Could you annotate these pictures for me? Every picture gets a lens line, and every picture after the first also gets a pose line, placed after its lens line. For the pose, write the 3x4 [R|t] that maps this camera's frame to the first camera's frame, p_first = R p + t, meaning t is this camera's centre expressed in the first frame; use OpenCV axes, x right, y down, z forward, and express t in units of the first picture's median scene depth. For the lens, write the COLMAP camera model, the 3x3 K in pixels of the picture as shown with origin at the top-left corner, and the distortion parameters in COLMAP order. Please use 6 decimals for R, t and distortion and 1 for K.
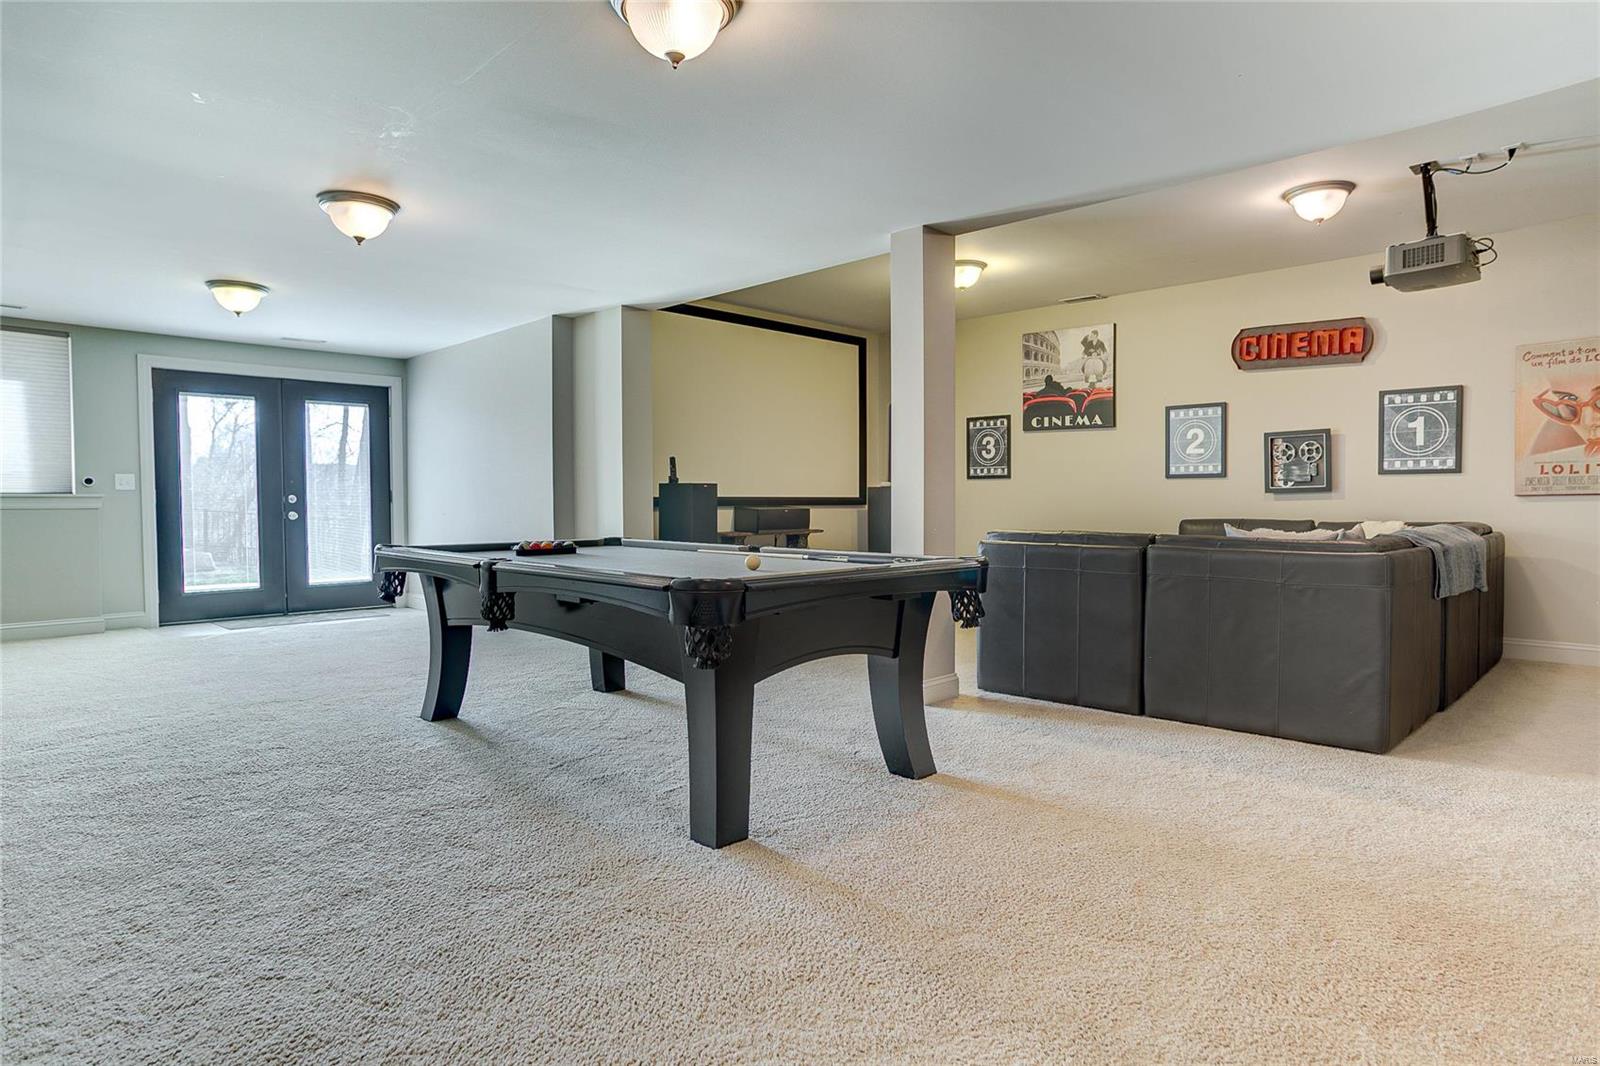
lens RADIAL K [[914.0, 0, 808.0], [0, 914.0, 530.7], [0, 0, 1]] dist [-0.039906, 0.038754]
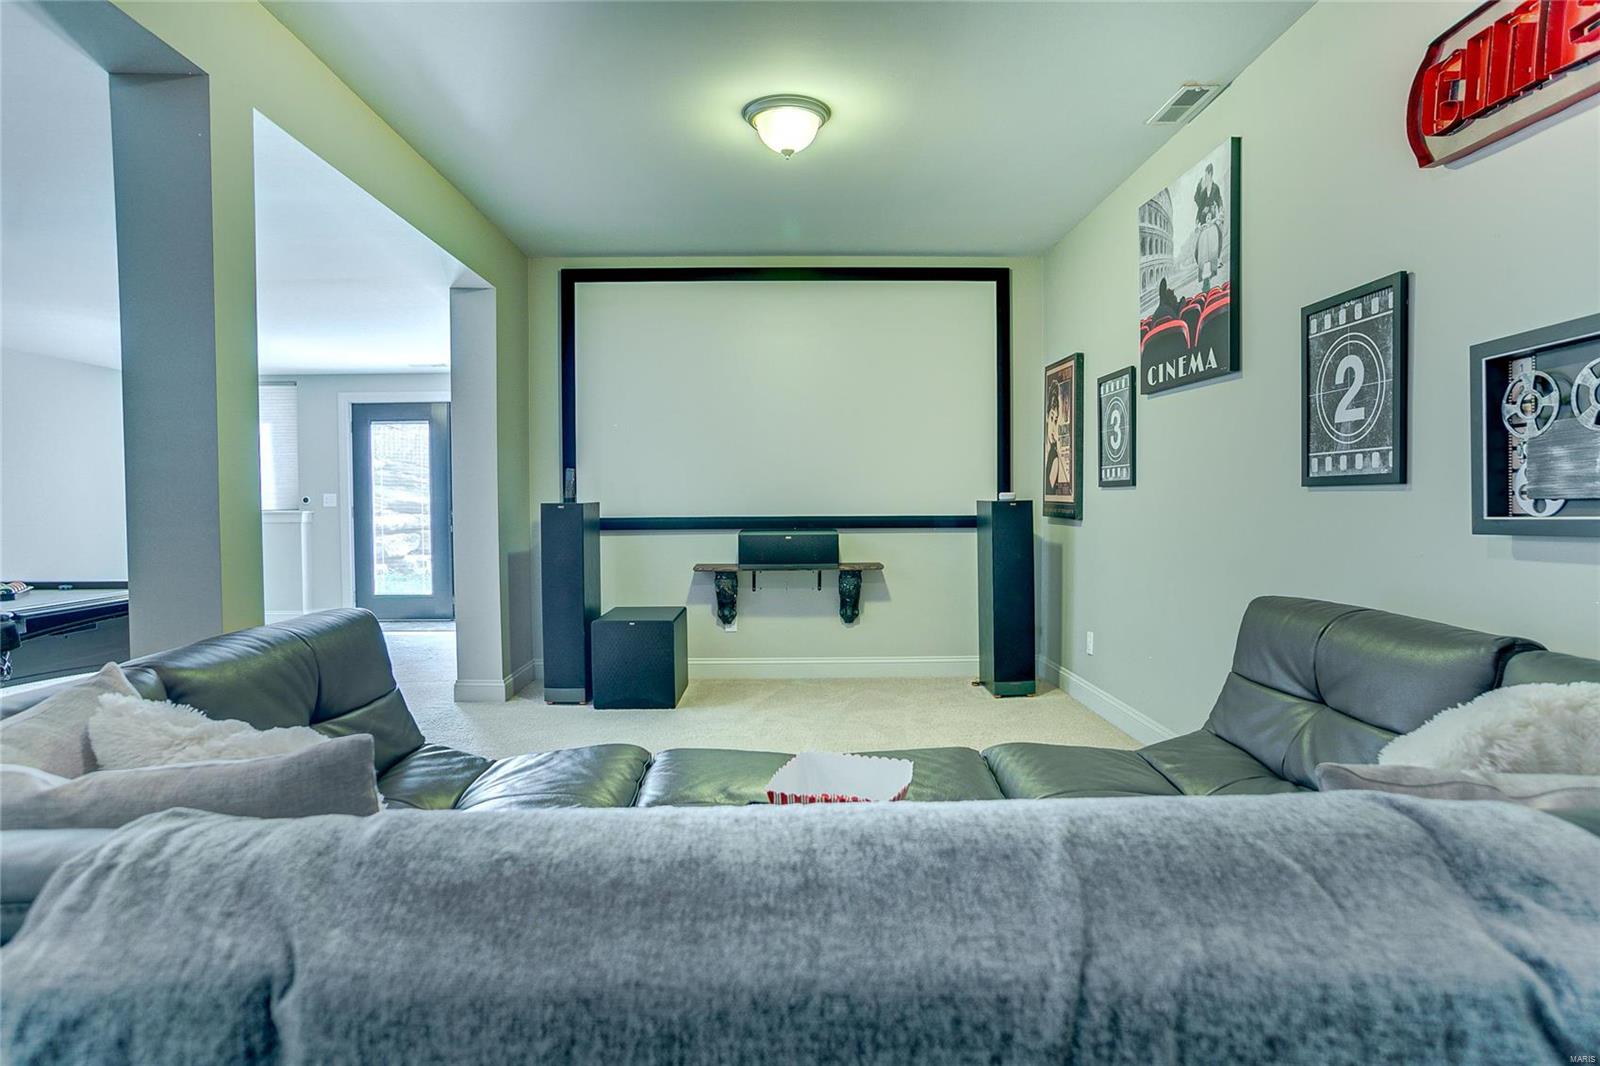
lens RADIAL K [[914.0, 0, 800.2], [0, 914.0, 520.9], [0, 0, 1]] dist [-0.039906, 0.038754]
pose [[0.707559, 0.015612, -0.706481, 0.523865], [-0.022430, 0.999748, -0.000372, -0.038036], [0.706298, 0.016109, 0.707732, 0.565446]]
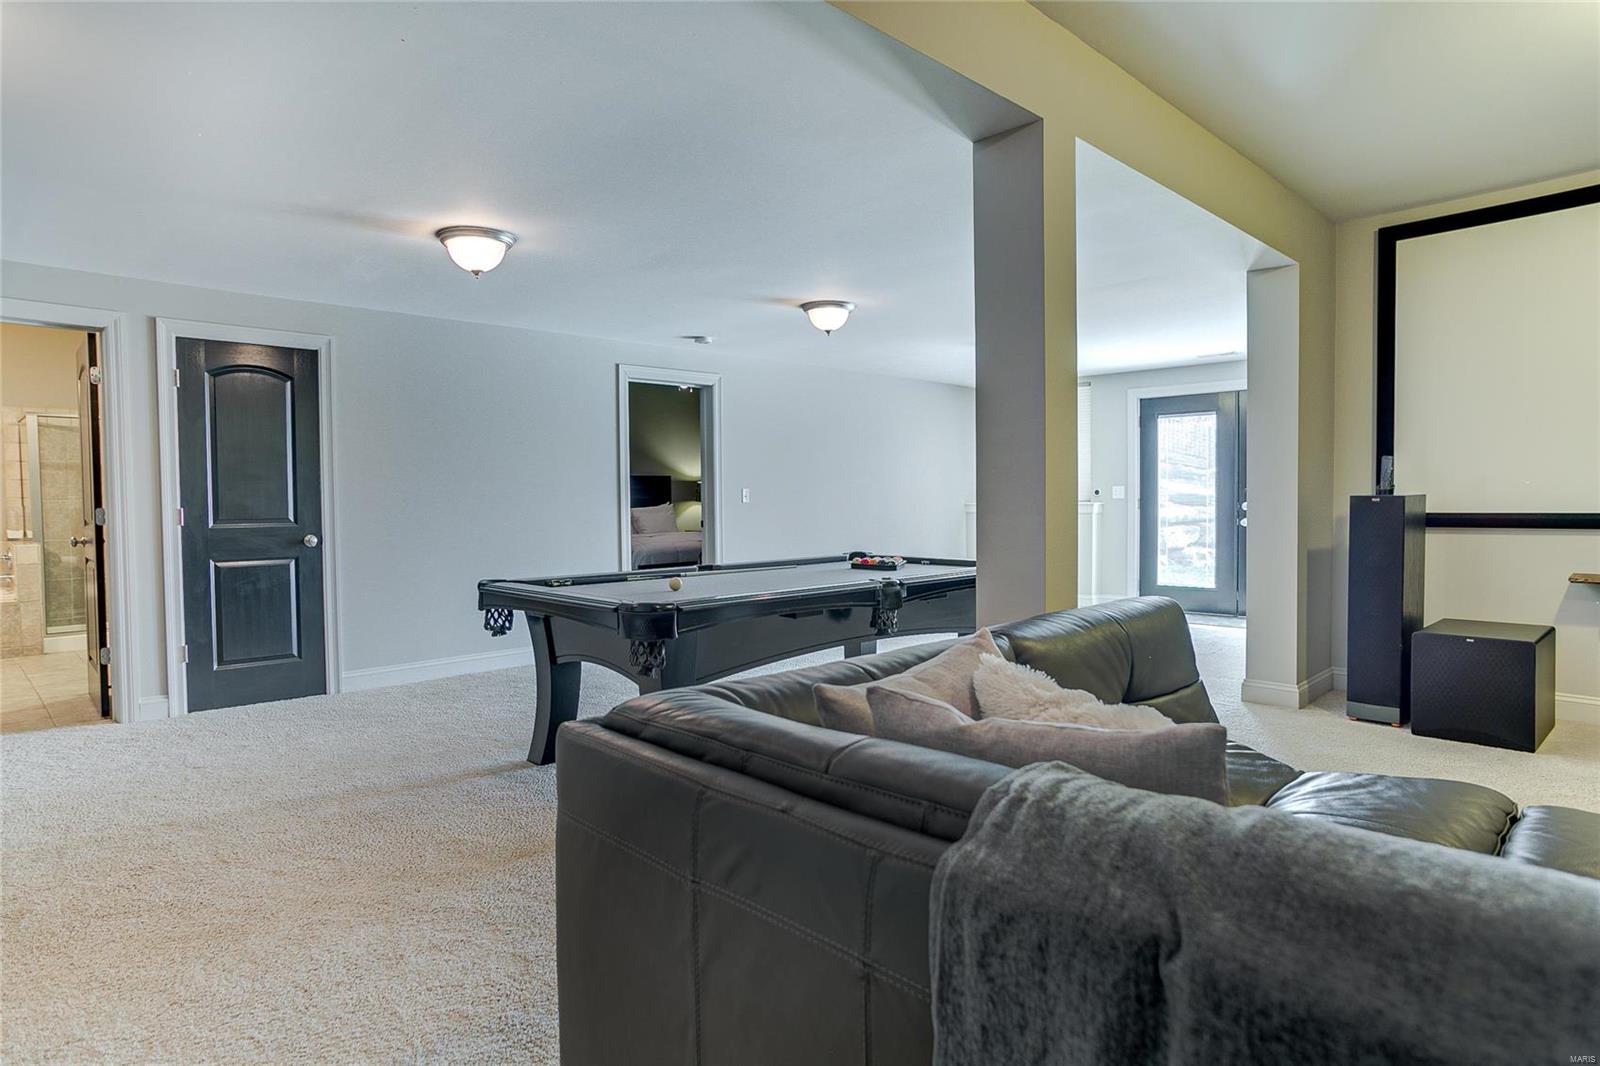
lens RADIAL K [[914.0, 0, 797.4], [0, 914.0, 523.3], [0, 0, 1]] dist [-0.039906, 0.038754]
pose [[-0.005945, 0.031990, -0.999470, 0.511688], [-0.028314, 0.999082, 0.032146, -0.037155], [0.999581, 0.028490, -0.005033, 0.534416]]
